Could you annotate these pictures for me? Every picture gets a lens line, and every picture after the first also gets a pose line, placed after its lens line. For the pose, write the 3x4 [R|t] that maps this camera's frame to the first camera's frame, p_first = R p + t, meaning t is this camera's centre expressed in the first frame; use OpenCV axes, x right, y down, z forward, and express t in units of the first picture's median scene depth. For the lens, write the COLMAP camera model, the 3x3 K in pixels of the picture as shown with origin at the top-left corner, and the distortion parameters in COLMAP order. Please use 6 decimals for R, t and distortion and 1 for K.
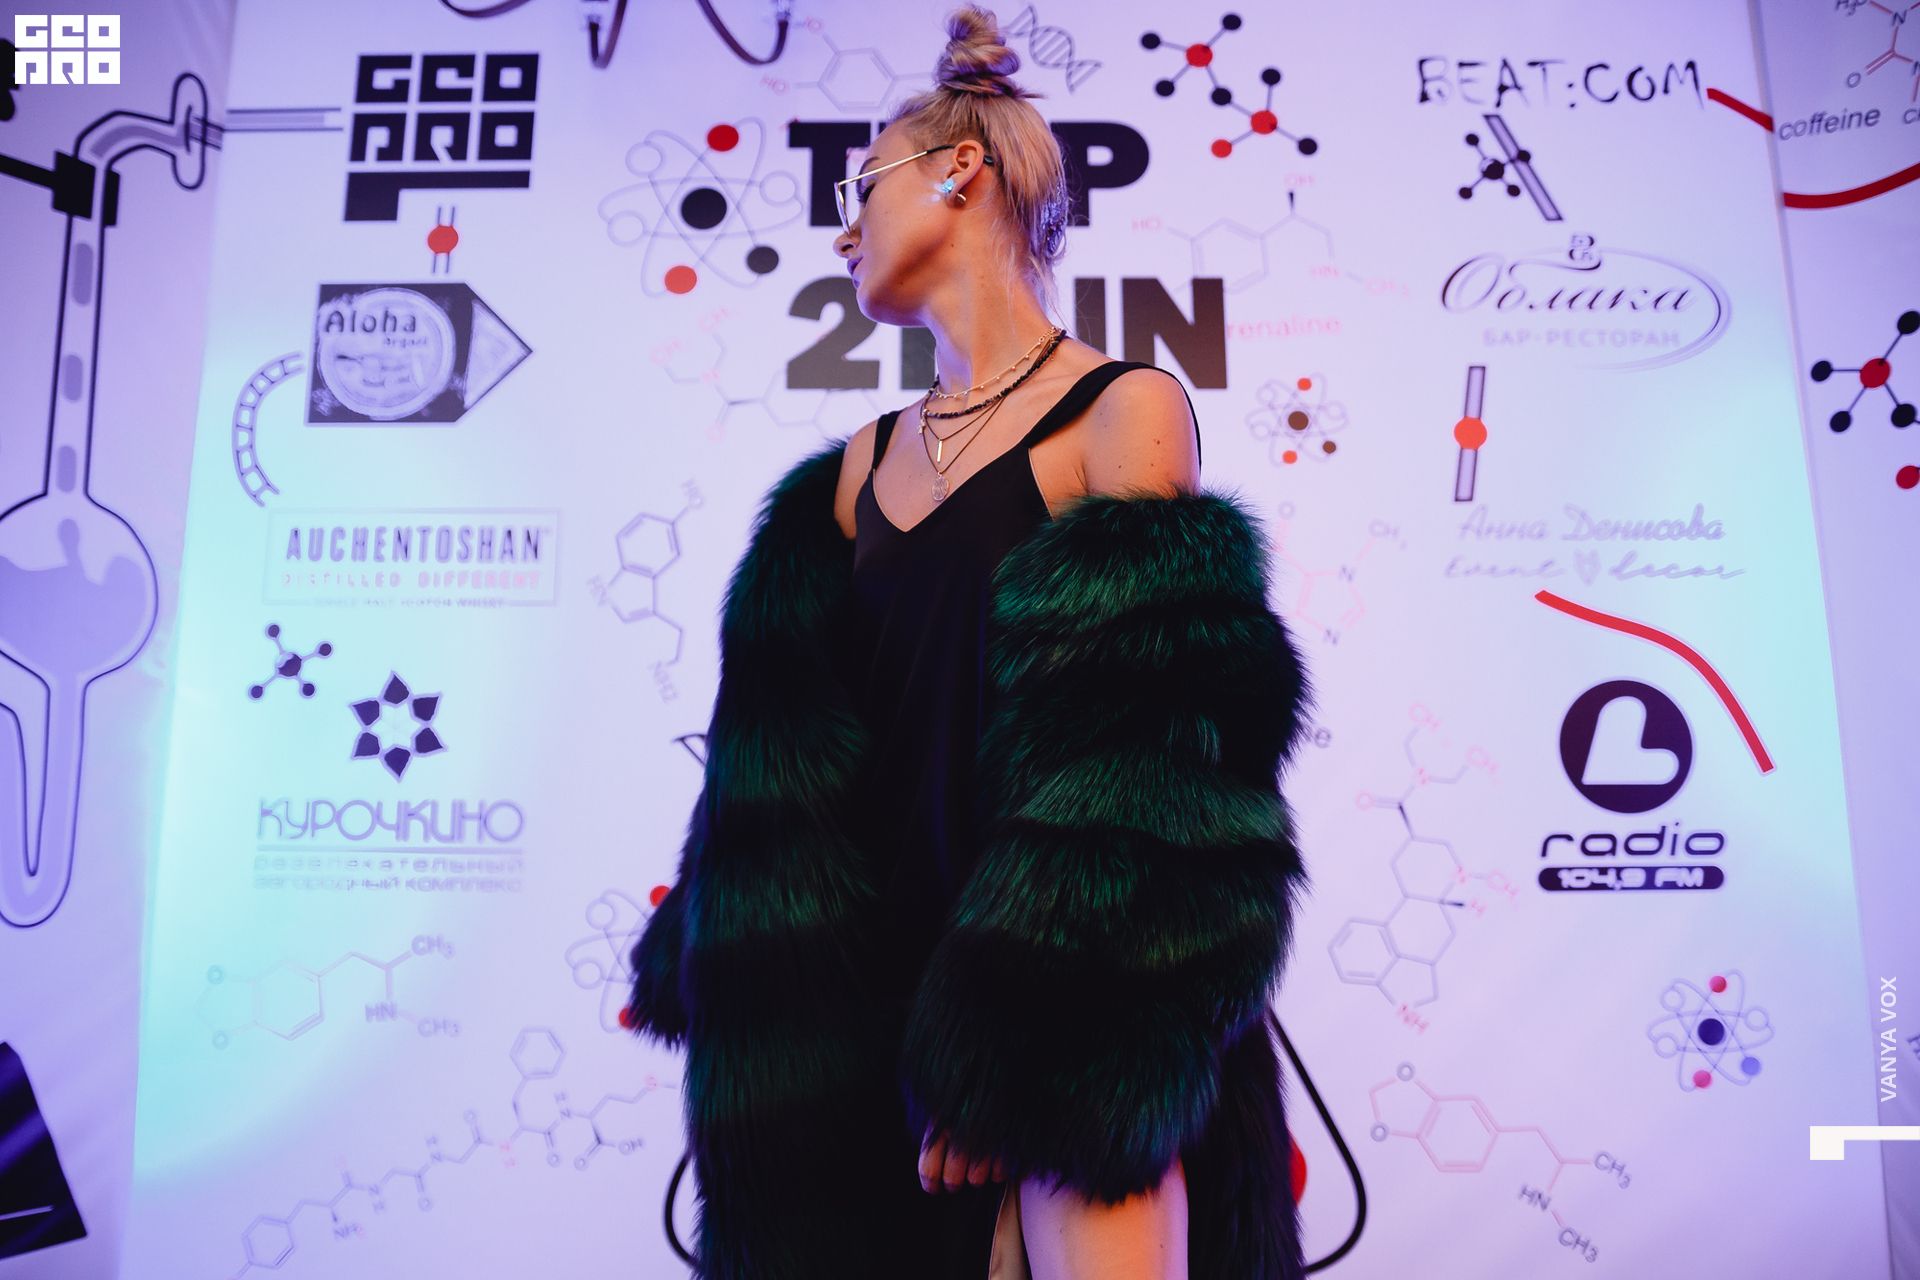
lens RADIAL K [[1546.0, 0, 956.7], [0, 1546.0, 639.2], [0, 0, 1]] dist [-0.131754, 0.119166]
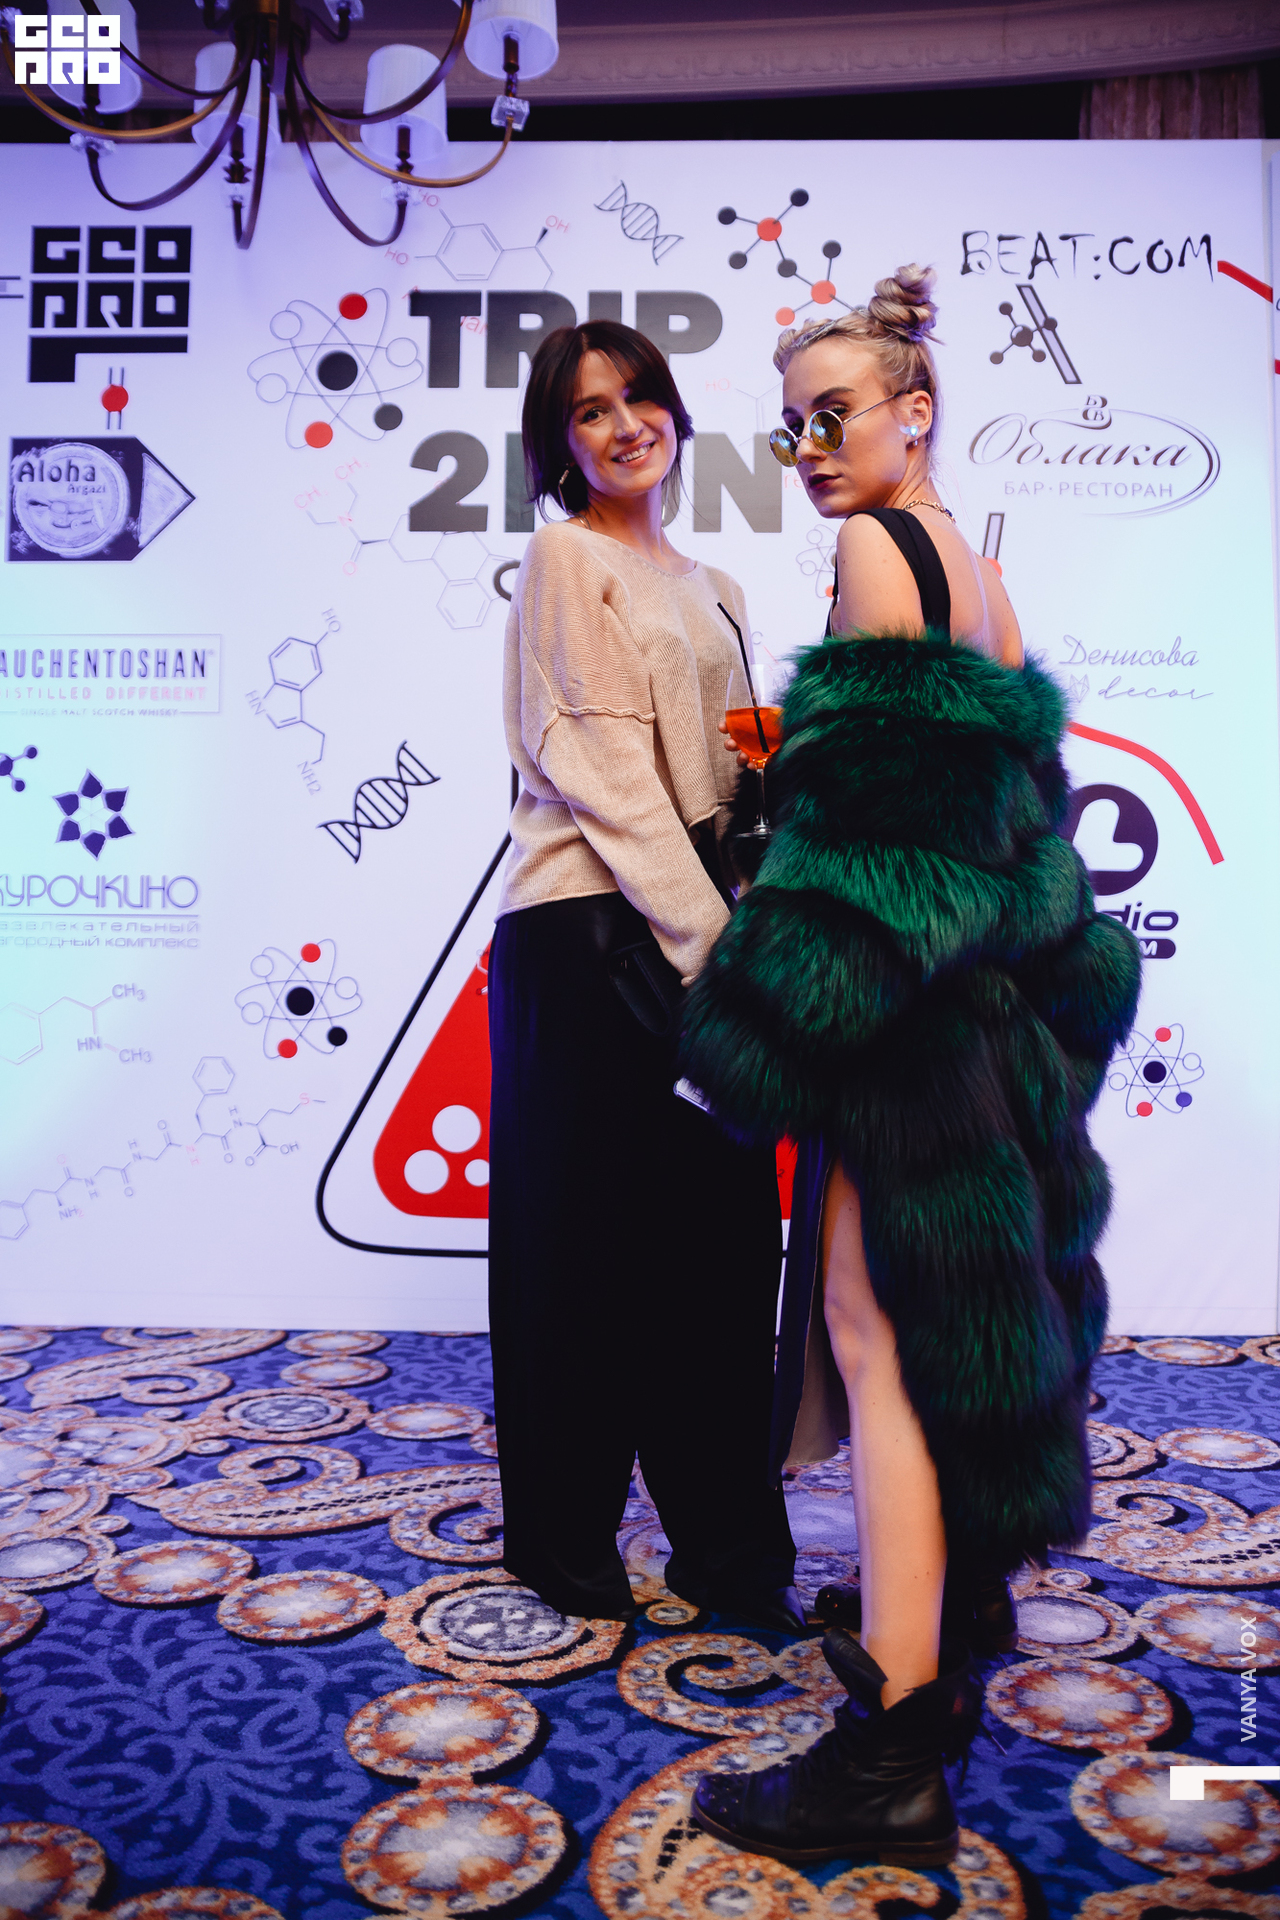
lens RADIAL K [[1513.2, 0, 639.4], [0, 1513.2, 953.4], [0, 0, 1]] dist [-0.130648, 0.120885]
pose [[0.999917, 0.008626, -0.009518, 0.082309], [-0.006978, 0.986875, 0.161335, -0.028678], [0.010785, -0.161256, 0.986854, -0.191842]]
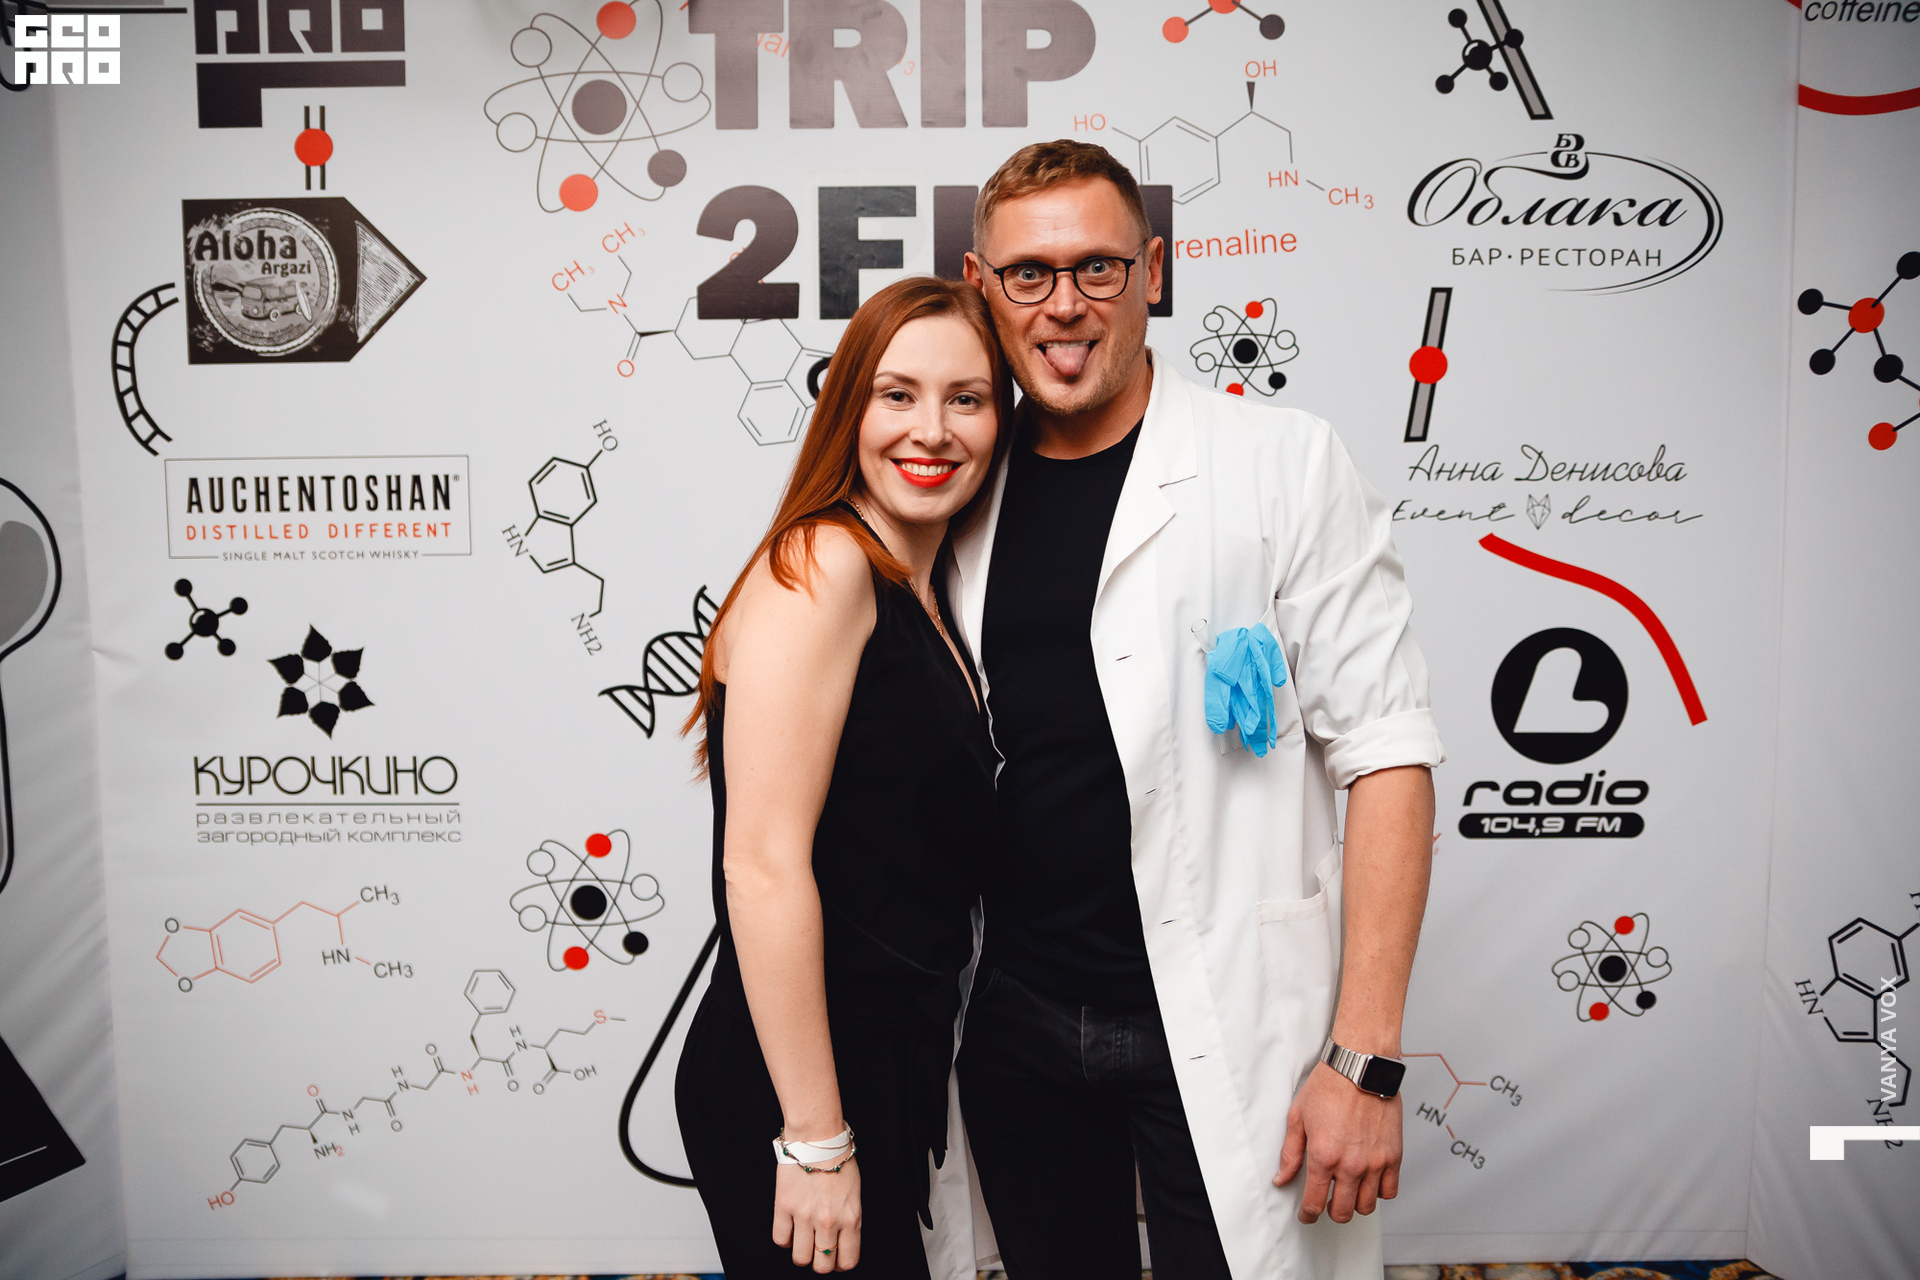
lens RADIAL K [[1513.2, 0, 960.7], [0, 1513.2, 638.5], [0, 0, 1]] dist [-0.130648, 0.120885]
pose [[0.999929, -0.008150, 0.008714, 0.039314], [0.005512, 0.963273, 0.268467, -0.222310], [-0.010582, -0.268399, 0.963250, 0.071296]]
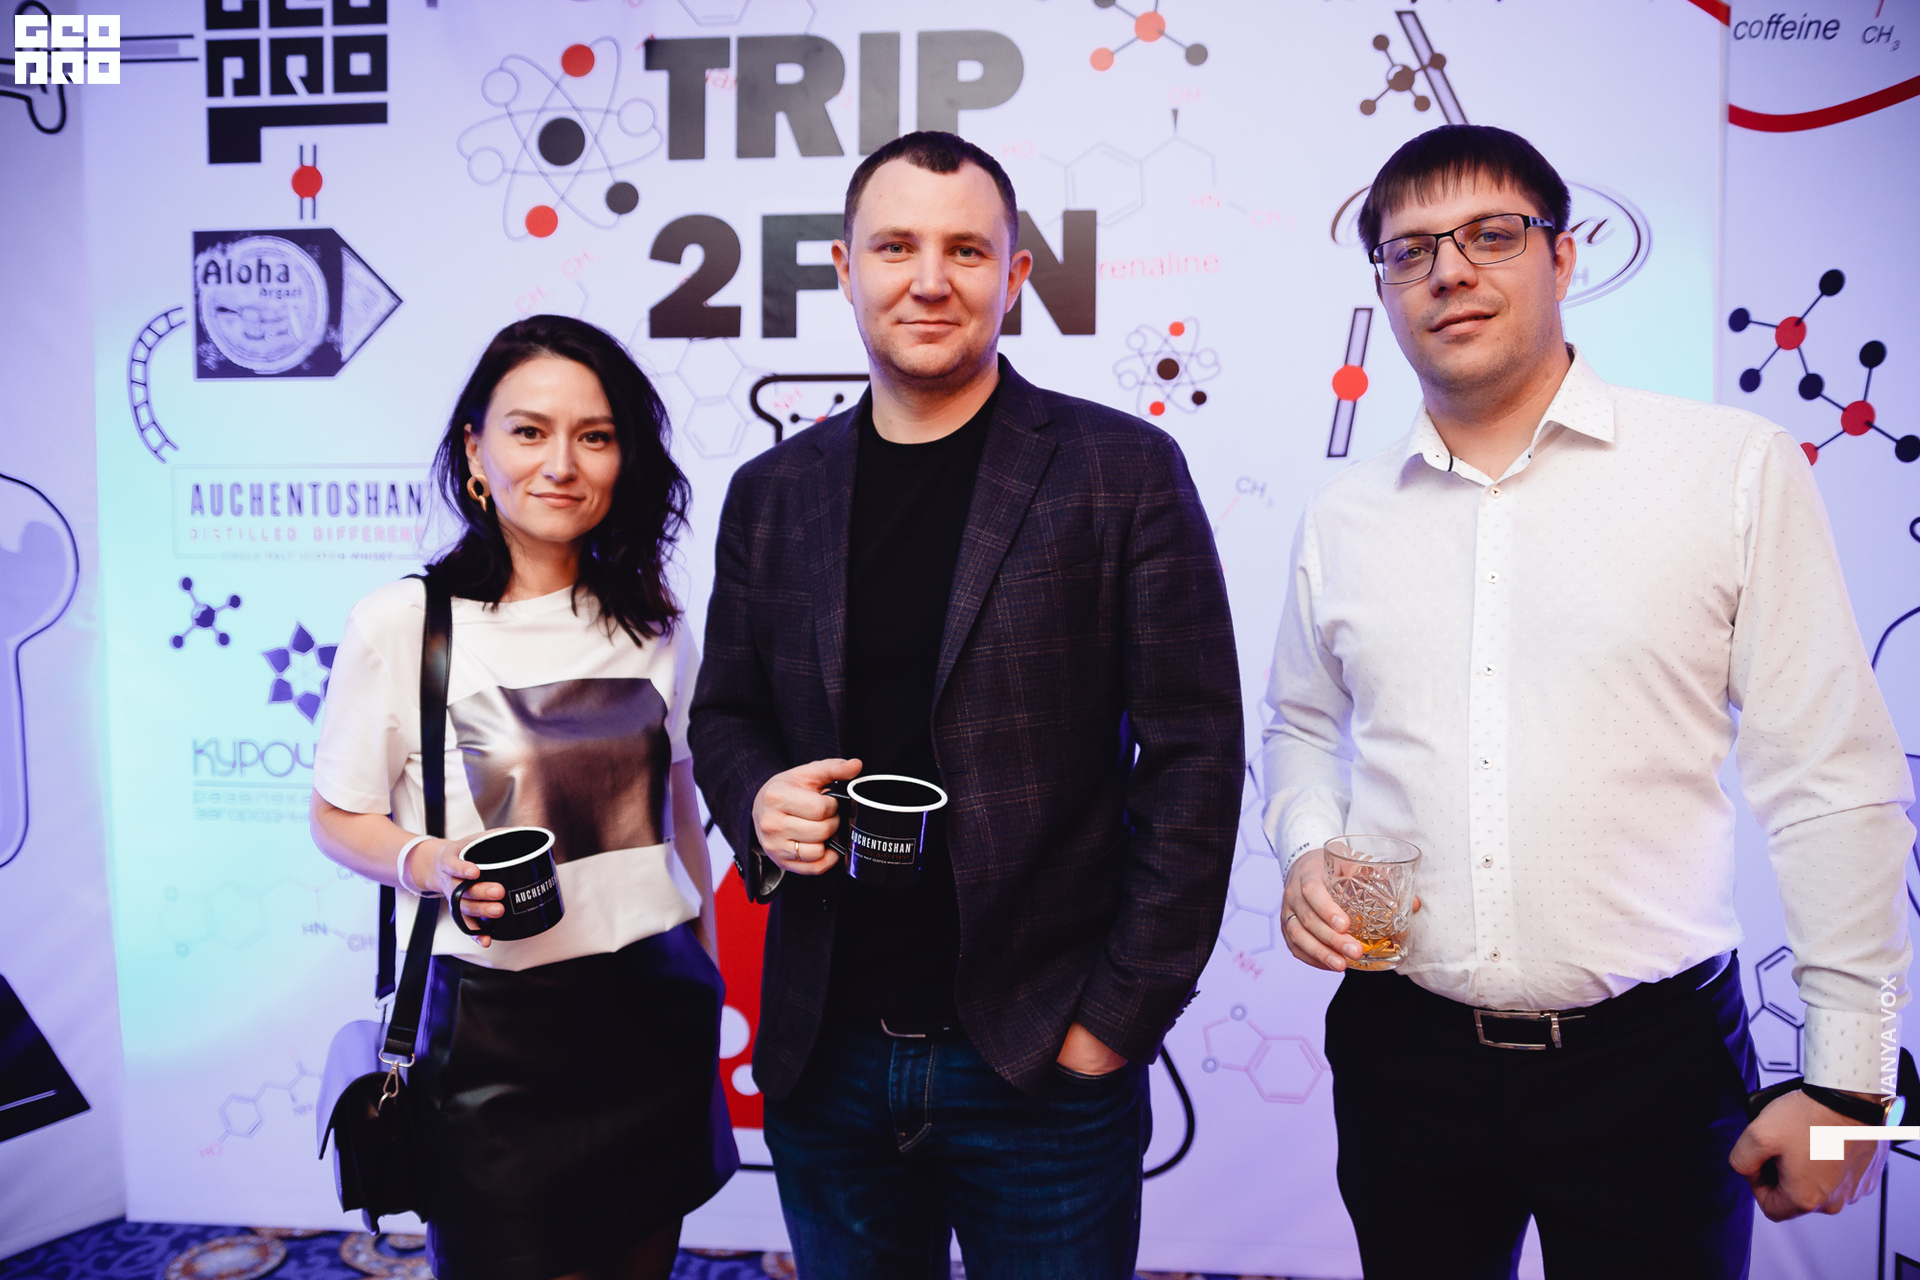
lens RADIAL K [[1513.2, 0, 960.7], [0, 1513.2, 638.5], [0, 0, 1]] dist [-0.130648, 0.120885]
pose [[0.996292, 0.010845, -0.085351, 0.177186], [0.011031, 0.967736, 0.251723, -0.219833], [0.085327, -0.251731, 0.964028, 0.036929]]
